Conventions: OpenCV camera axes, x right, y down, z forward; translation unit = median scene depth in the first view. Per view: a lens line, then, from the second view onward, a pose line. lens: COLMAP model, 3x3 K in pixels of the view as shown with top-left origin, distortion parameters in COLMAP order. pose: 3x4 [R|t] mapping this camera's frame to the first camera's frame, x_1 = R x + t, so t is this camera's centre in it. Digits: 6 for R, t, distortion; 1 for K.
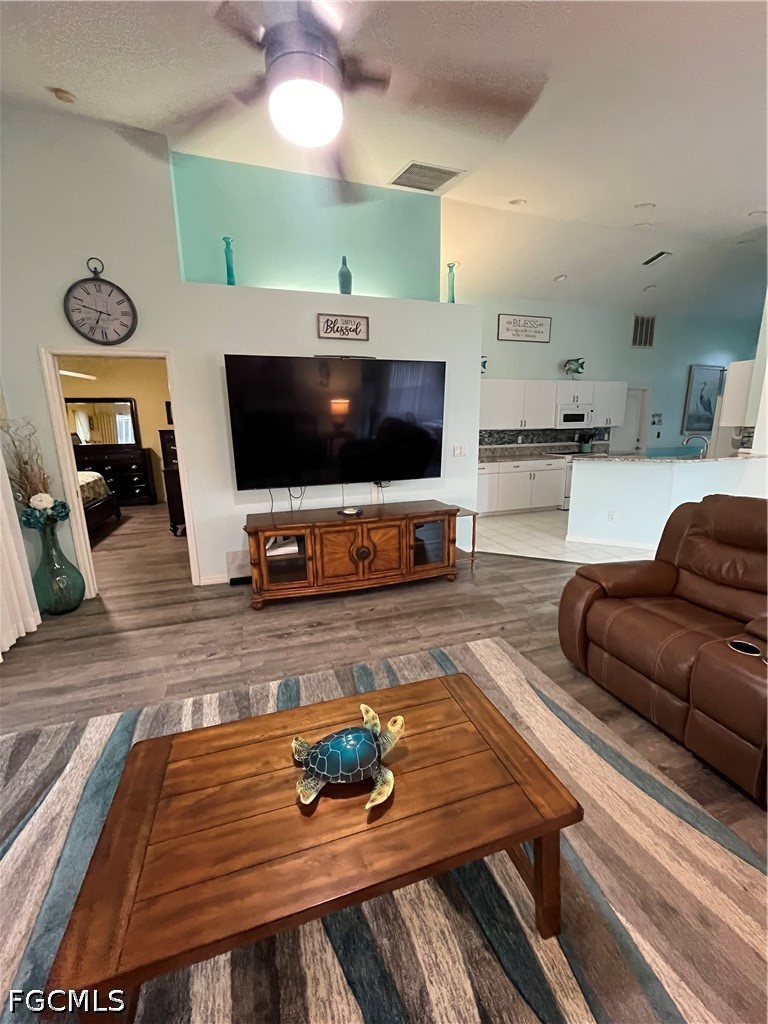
lens RADIAL K [[412.7, 0, 382.9], [0, 412.7, 514.5], [0, 0, 1]] dist [-0.002929, 0.000289]
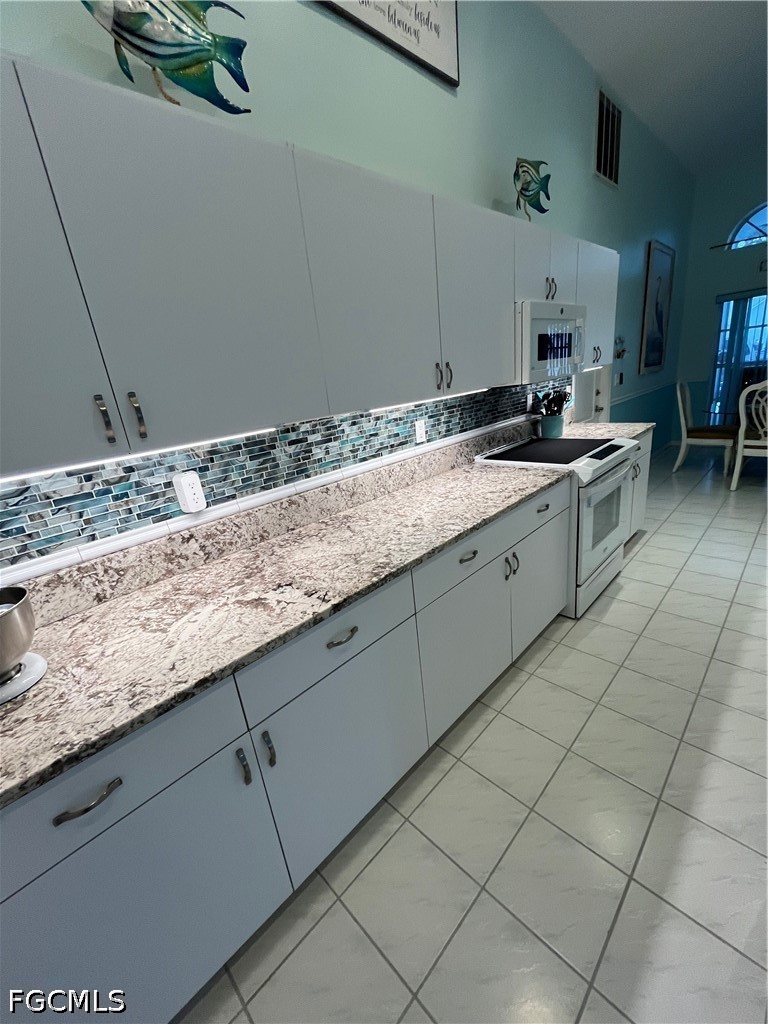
lens RADIAL K [[412.7, 0, 383.8], [0, 412.7, 511.9], [0, 0, 1]] dist [-0.002929, 0.000289]
pose [[0.888062, -0.218860, 0.404284, 0.173779], [0.189982, 0.975518, 0.110779, -0.165412], [-0.418631, -0.021572, 0.907900, 0.746178]]
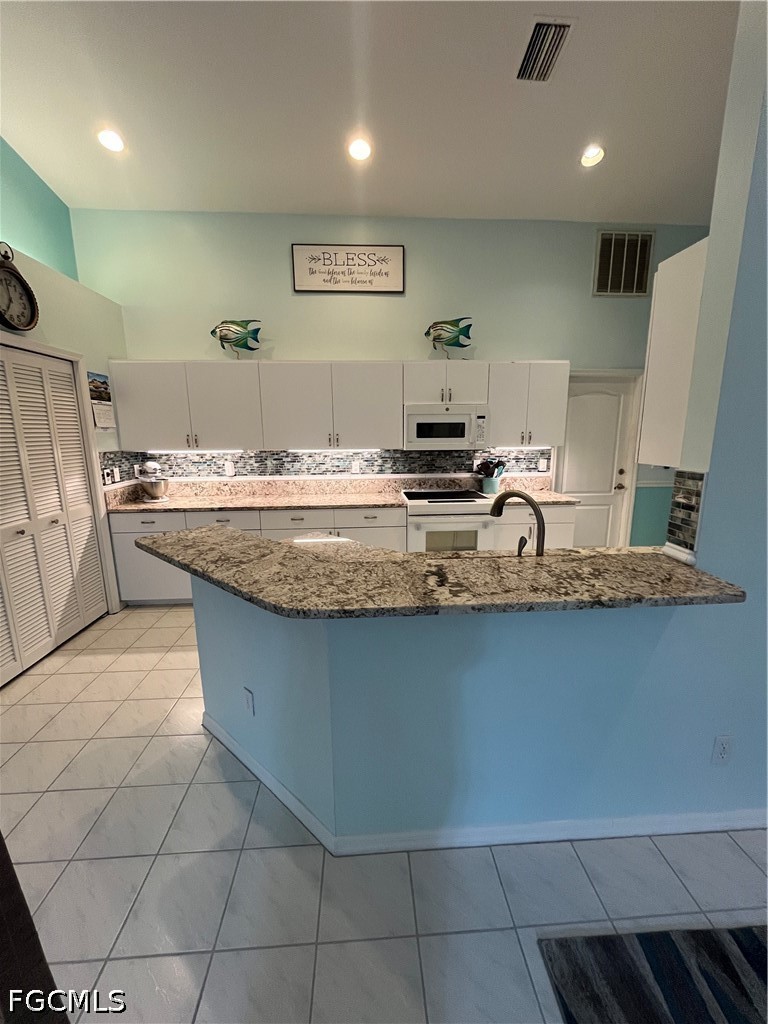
lens RADIAL K [[412.7, 0, 384.4], [0, 412.7, 510.9], [0, 0, 1]] dist [-0.002929, 0.000289]
pose [[0.967067, 0.057942, -0.247841, 0.526002], [-0.063659, 0.997857, -0.015108, -0.117351], [0.246434, 0.030388, 0.968683, 0.469138]]
